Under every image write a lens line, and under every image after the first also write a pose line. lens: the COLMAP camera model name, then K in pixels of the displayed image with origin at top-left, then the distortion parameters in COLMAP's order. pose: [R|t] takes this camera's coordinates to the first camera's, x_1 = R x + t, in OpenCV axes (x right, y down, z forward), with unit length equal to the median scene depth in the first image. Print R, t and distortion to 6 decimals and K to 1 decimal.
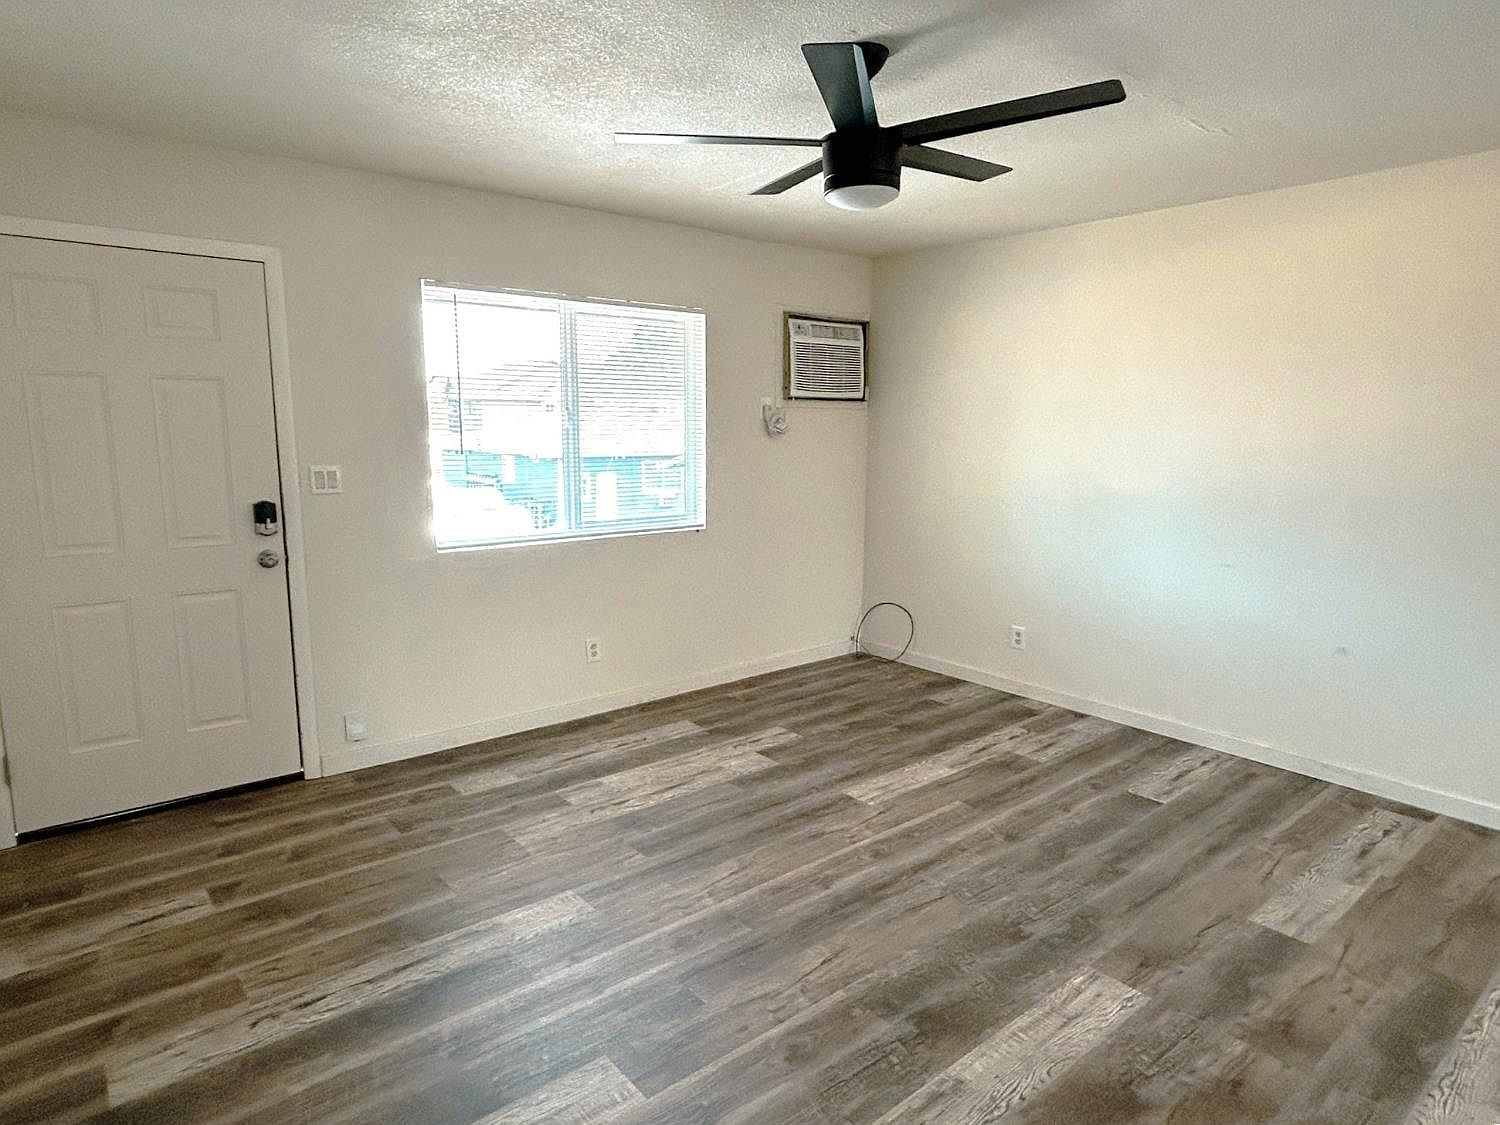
lens RADIAL K [[887.3, 0, 739.9], [0, 887.3, 562.9], [0, 0, 1]] dist [-0.000027, -0.000478]
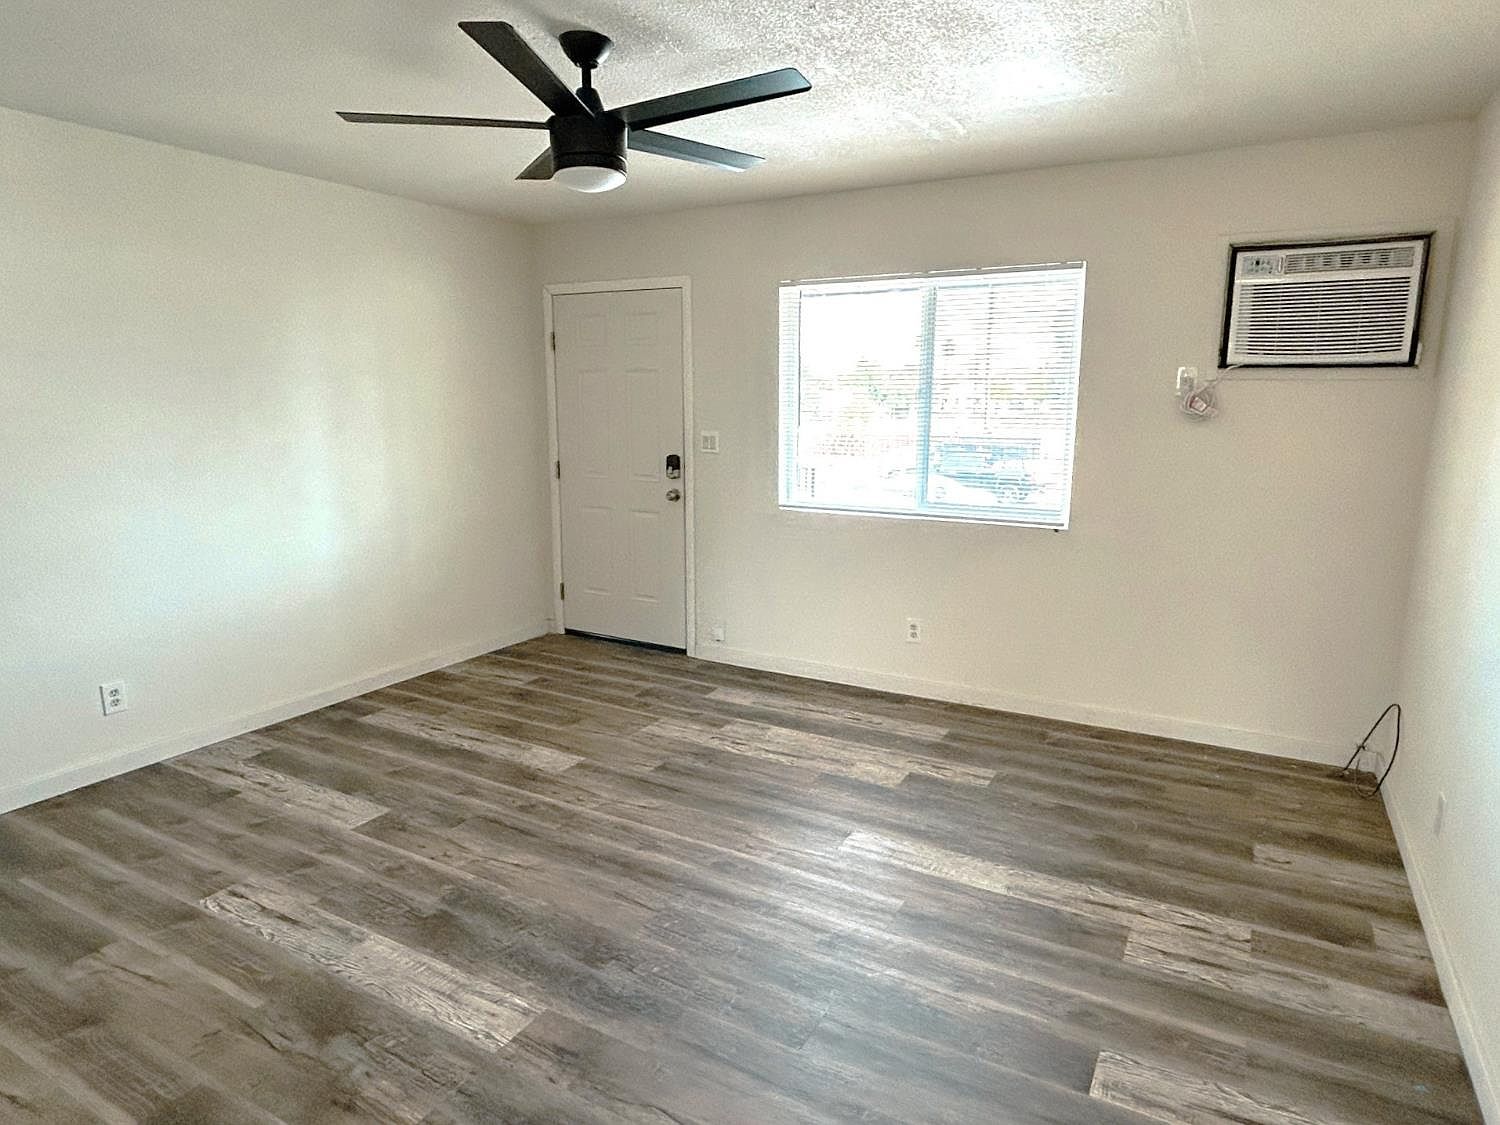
lens RADIAL K [[887.3, 0, 739.9], [0, 887.3, 562.9], [0, 0, 1]] dist [-0.000027, -0.000478]
pose [[0.360307, 0.167771, -0.917623, 0.827145], [-0.150635, 0.981248, 0.120256, -0.082901], [0.920591, 0.094897, 0.378823, 0.547657]]
